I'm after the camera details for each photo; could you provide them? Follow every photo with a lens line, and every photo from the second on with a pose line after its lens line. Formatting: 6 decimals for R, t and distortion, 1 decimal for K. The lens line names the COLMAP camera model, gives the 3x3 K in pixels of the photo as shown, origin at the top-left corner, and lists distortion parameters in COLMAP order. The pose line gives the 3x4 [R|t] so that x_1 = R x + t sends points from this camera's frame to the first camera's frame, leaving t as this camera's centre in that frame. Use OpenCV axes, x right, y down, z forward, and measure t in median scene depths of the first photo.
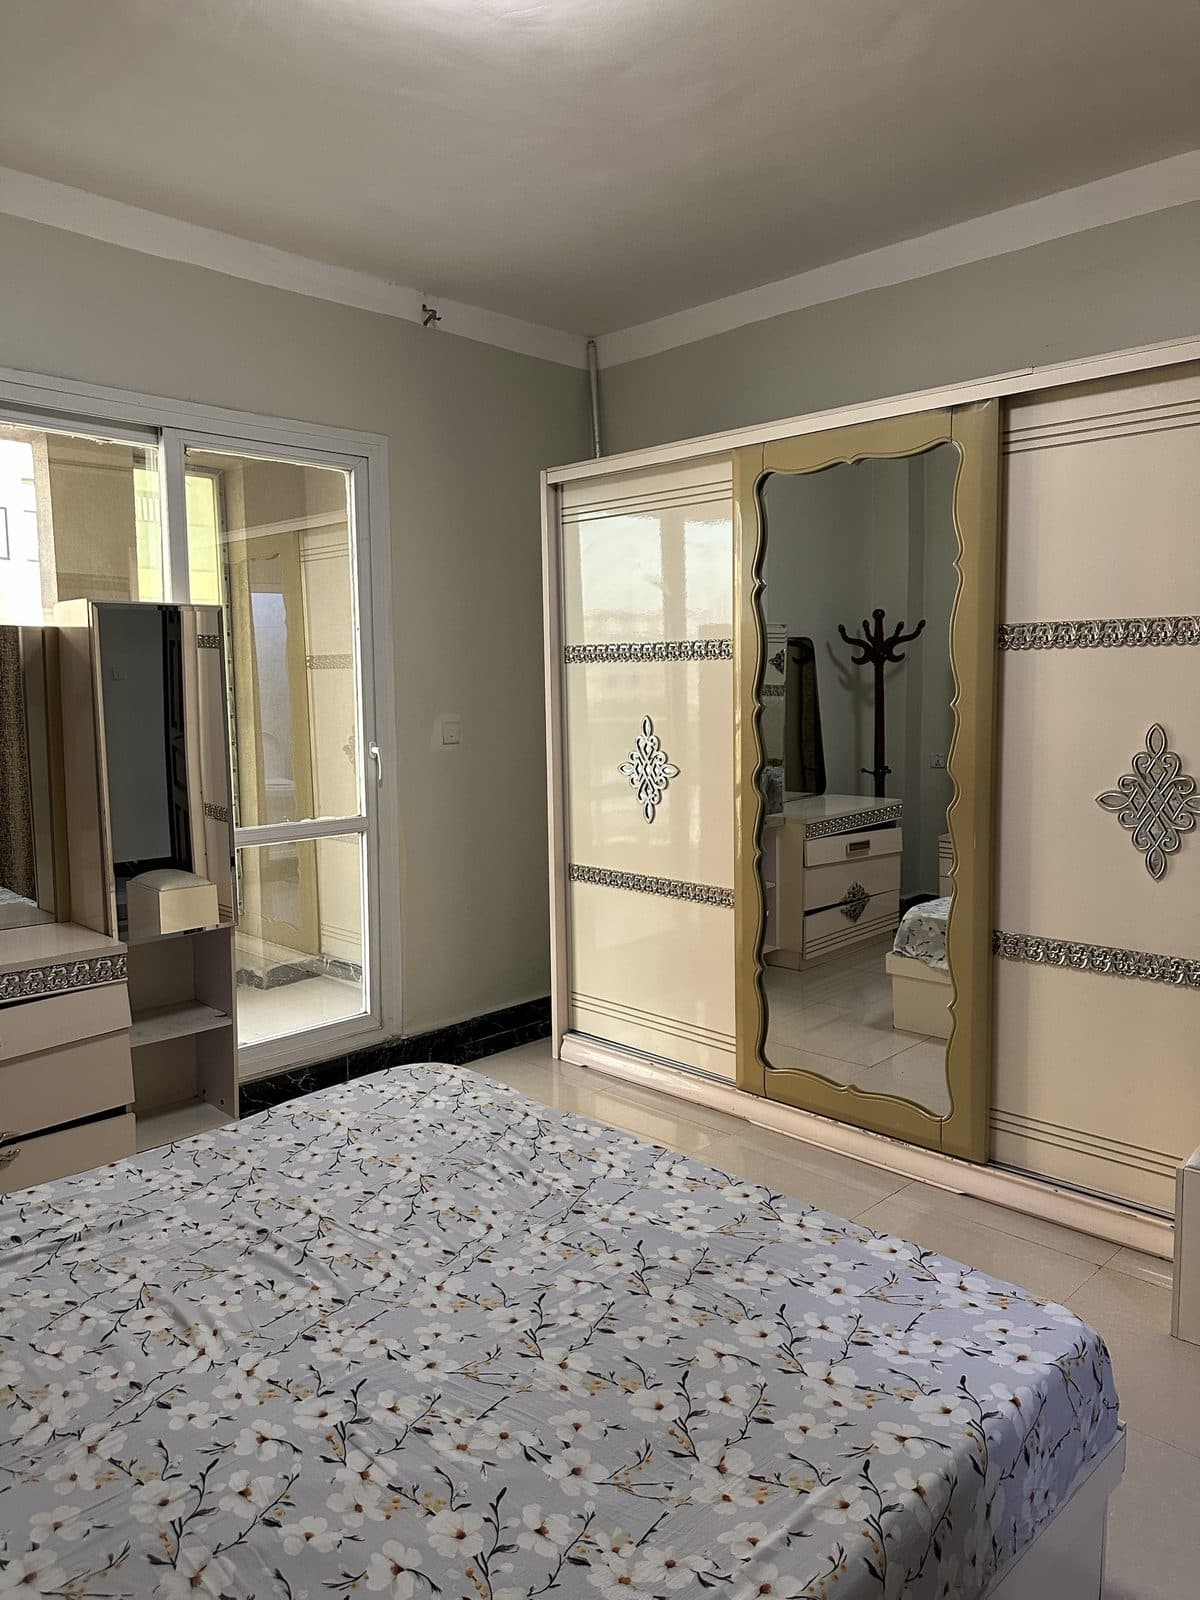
lens RADIAL K [[1151.7, 0, 598.8], [0, 1151.7, 792.5], [0, 0, 1]] dist [-0.011546, -0.007854]
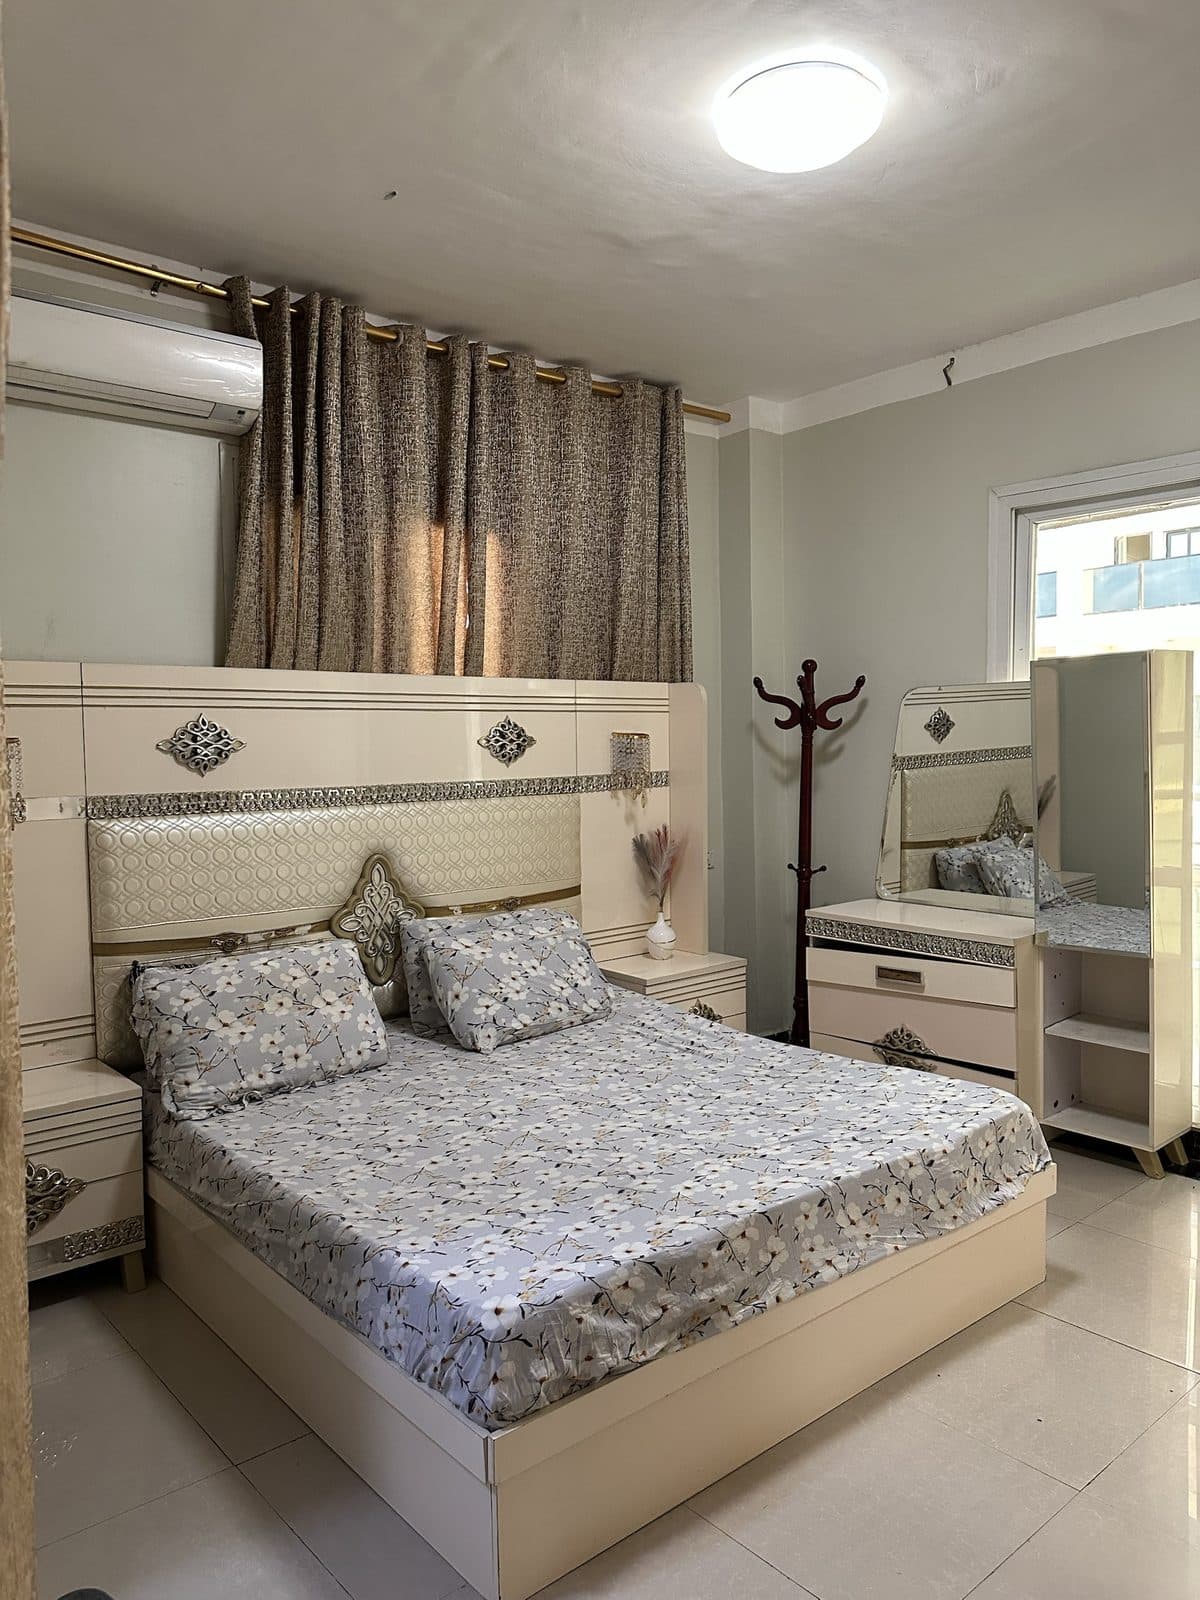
lens RADIAL K [[1151.7, 0, 599.1], [0, 1151.7, 803.1], [0, 0, 1]] dist [-0.011546, -0.007854]
pose [[-0.052899, 0.085601, -0.994924, 1.340748], [-0.102841, 0.990555, 0.090693, -0.126258], [0.993290, 0.107116, -0.043596, 0.991581]]
